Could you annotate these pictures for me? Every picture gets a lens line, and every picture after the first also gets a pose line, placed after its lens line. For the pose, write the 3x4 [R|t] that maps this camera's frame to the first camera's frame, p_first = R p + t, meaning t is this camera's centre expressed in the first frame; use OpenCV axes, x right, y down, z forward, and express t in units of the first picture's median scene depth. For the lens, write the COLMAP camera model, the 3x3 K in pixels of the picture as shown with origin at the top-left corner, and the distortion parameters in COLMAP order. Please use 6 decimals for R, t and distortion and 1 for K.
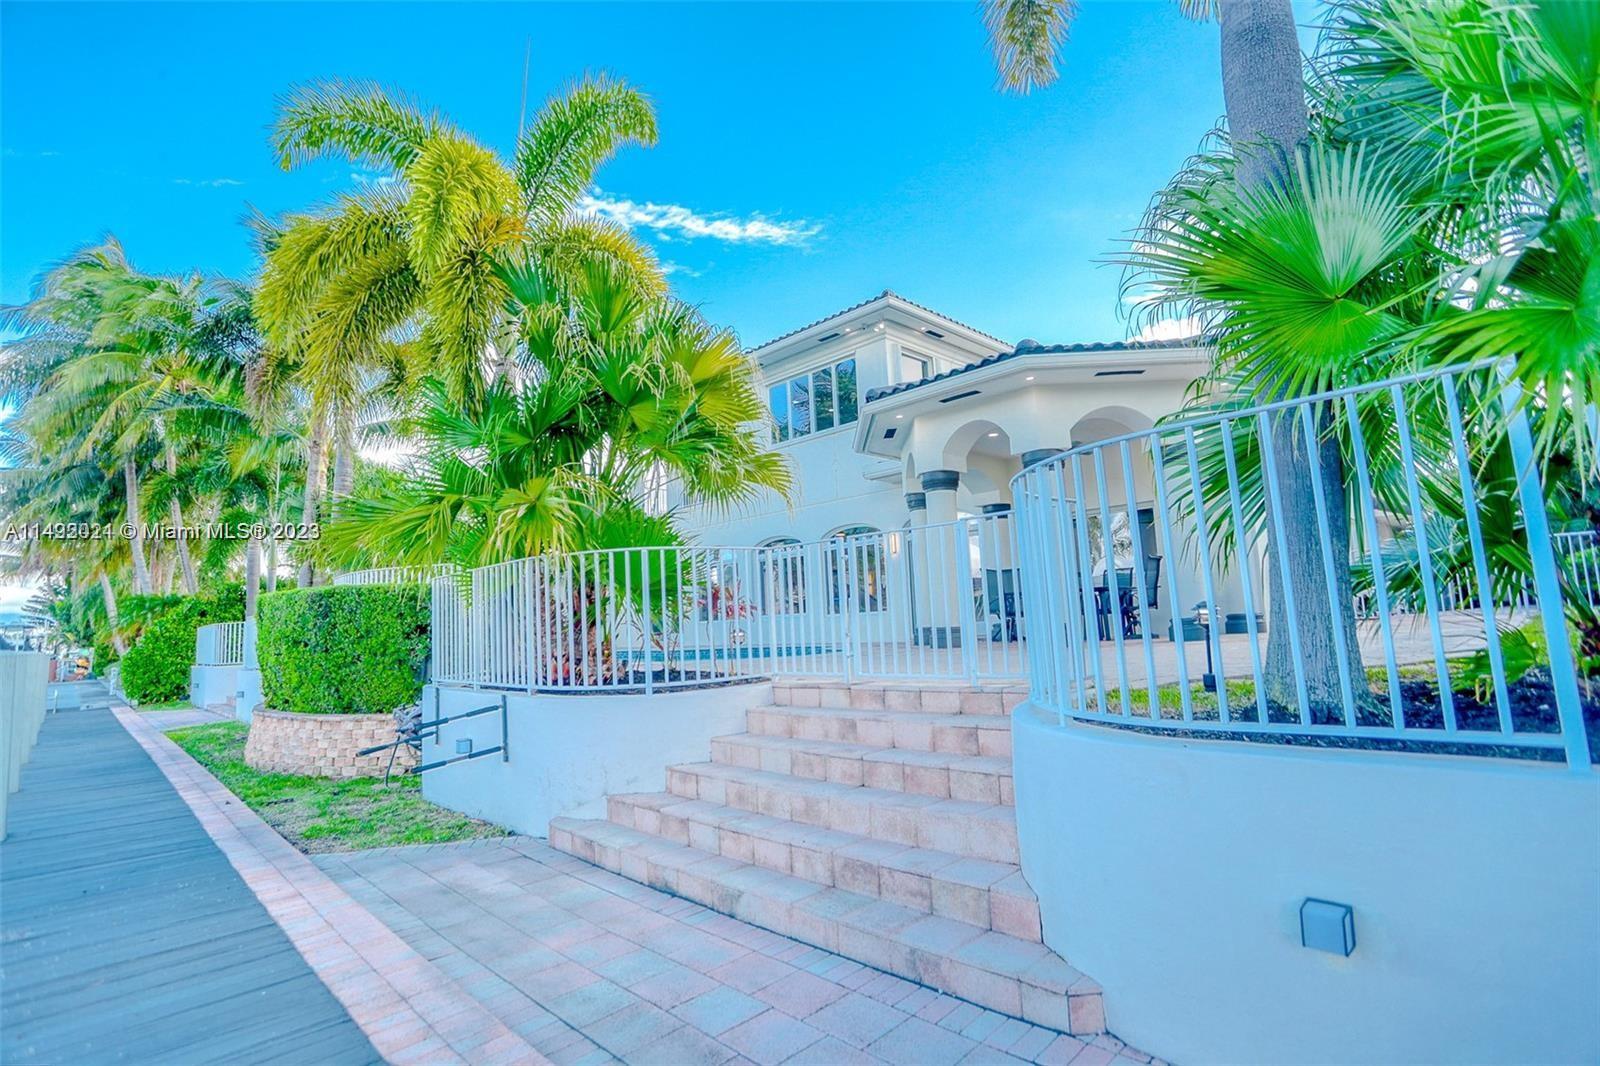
lens RADIAL K [[774.1, 0, 793.8], [0, 774.1, 526.8], [0, 0, 1]] dist [-0.075748, 0.033514]
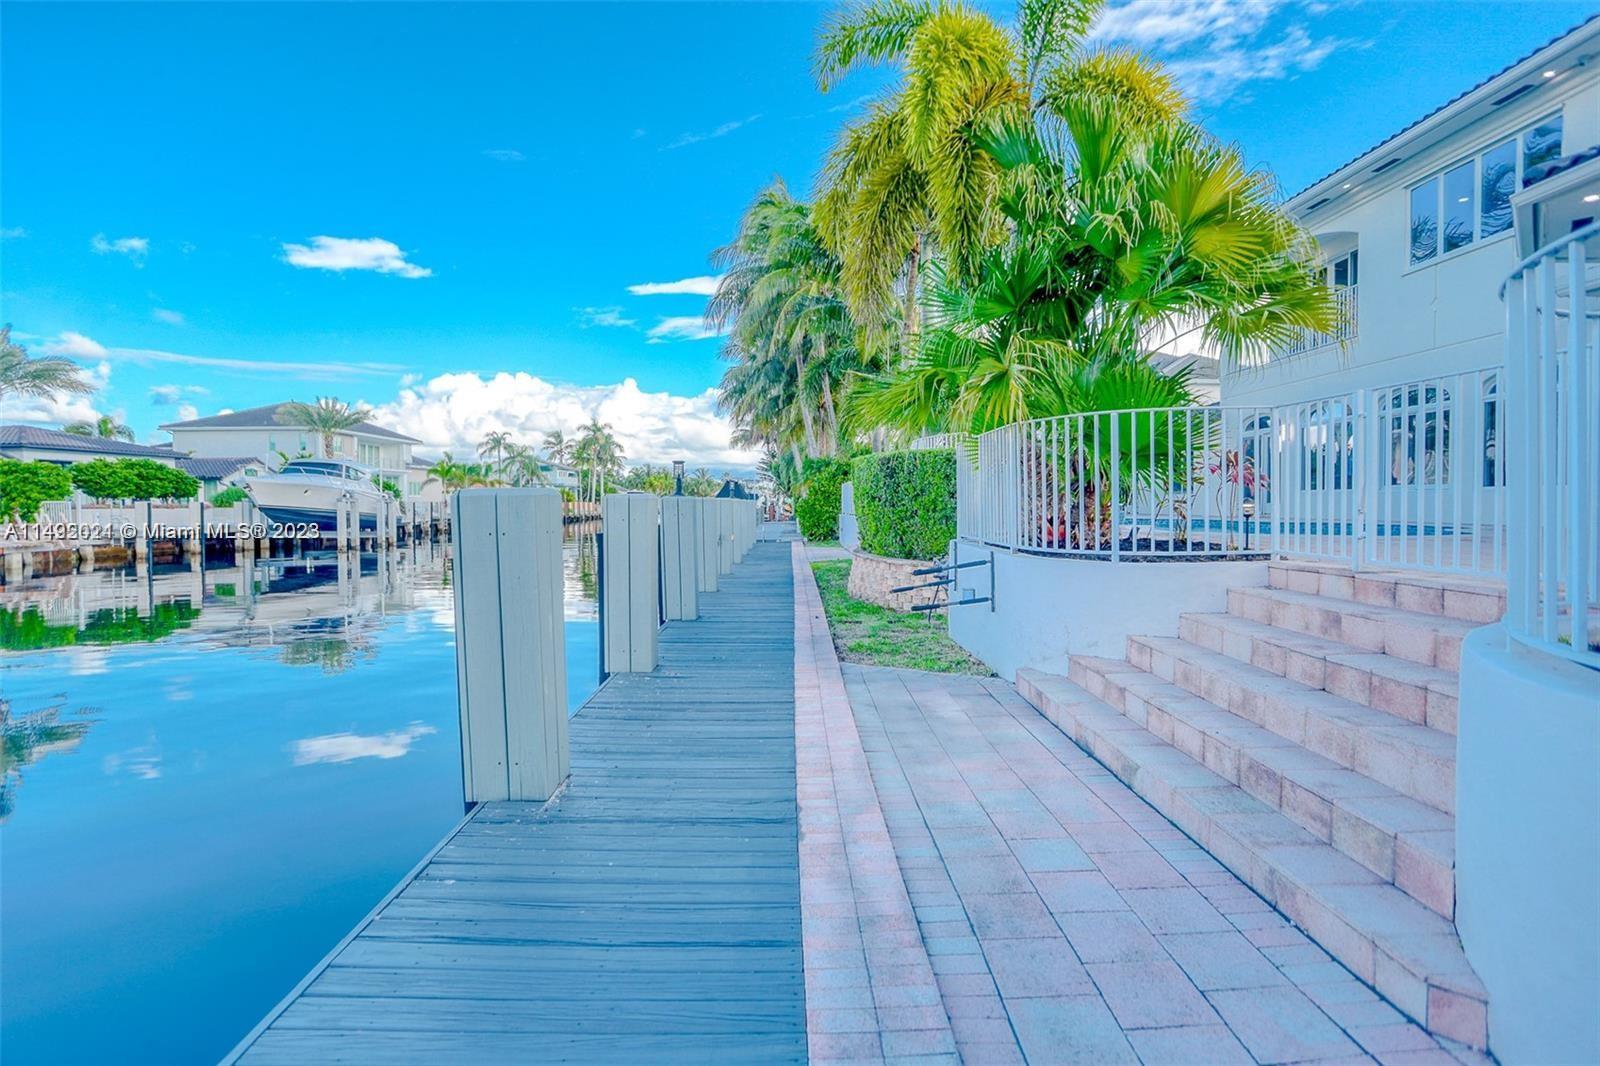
lens RADIAL K [[774.1, 0, 793.8], [0, 774.1, 526.8], [0, 0, 1]] dist [-0.075748, 0.033514]
pose [[0.722977, 0.064000, -0.687901, 0.179975], [0.059537, 0.986224, 0.154328, -0.000847], [0.688302, -0.152531, 0.709207, 0.033985]]
